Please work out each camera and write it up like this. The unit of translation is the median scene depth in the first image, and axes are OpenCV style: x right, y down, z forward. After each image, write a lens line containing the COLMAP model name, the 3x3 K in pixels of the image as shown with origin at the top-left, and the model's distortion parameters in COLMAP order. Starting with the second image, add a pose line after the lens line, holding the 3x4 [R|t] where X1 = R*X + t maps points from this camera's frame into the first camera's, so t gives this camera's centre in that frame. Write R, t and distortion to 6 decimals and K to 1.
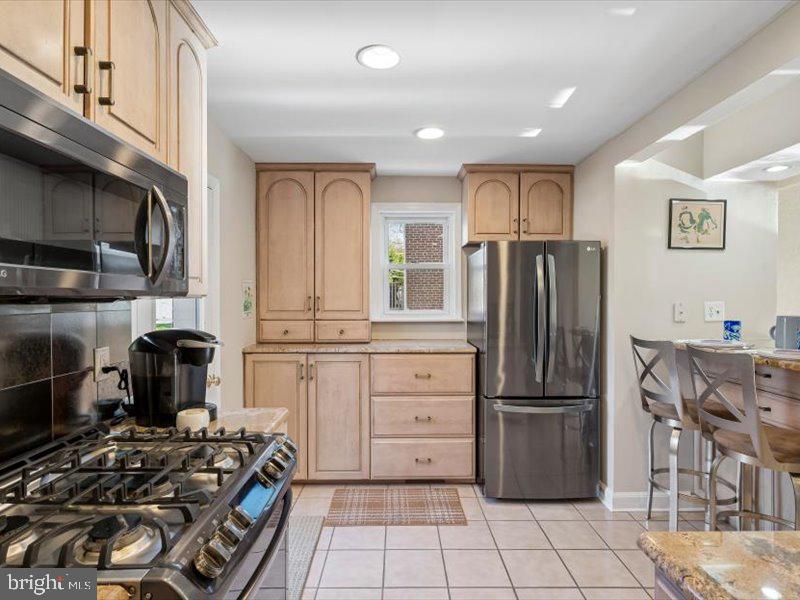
lens RADIAL K [[434.6, 0, 400.2], [0, 434.6, 301.6], [0, 0, 1]] dist [-0.005913, -0.000387]
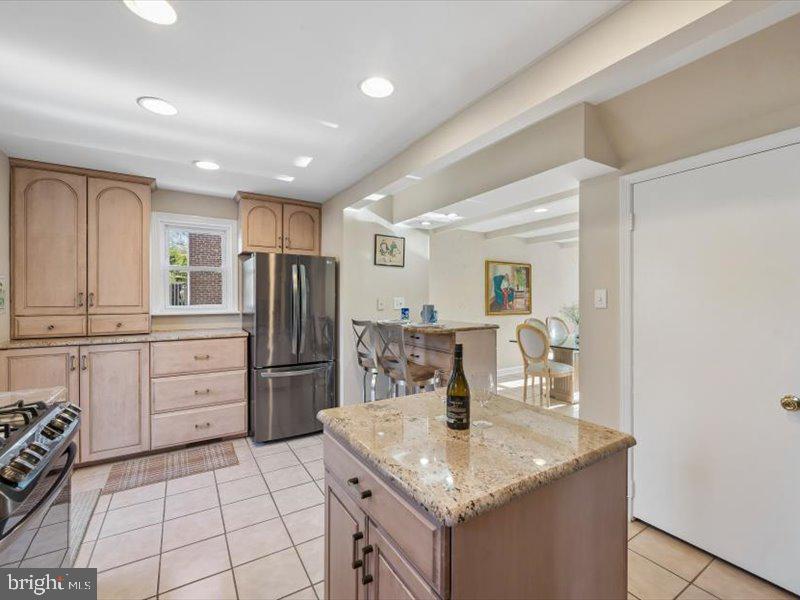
lens RADIAL K [[359.5, 0, 399.8], [0, 359.5, 299.5], [0, 0, 1]] dist [0.003539, -0.001773]
pose [[0.857986, -0.001605, 0.513671, 0.009054], [0.003087, 0.999993, -0.002031, 0.009433], [-0.513664, 0.003329, 0.857985, -0.174566]]
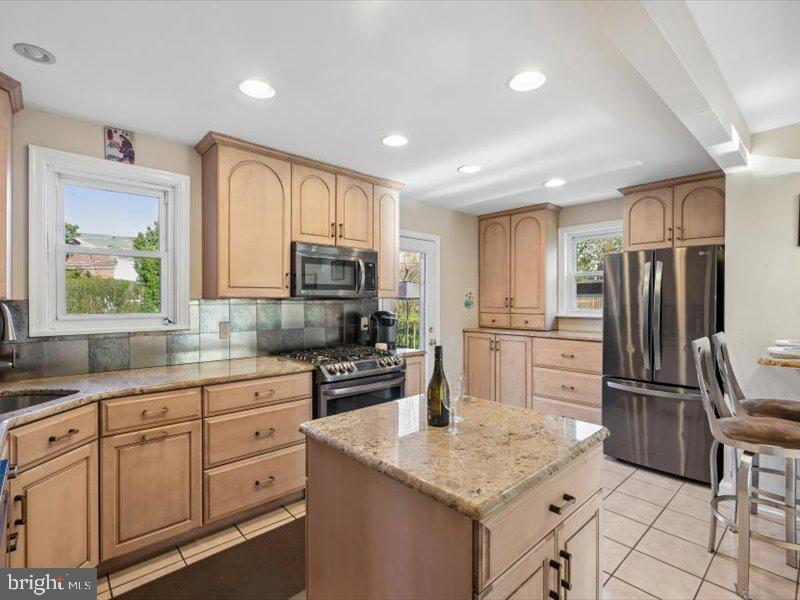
lens RADIAL K [[387.2, 0, 398.7], [0, 387.2, 303.4], [0, 0, 1]] dist [0.002763, 0.000806]
pose [[0.663110, 0.006478, -0.748494, 0.608754], [-0.007173, 0.999972, 0.002300, 0.007584], [0.748488, 0.003844, 0.663138, -0.200627]]
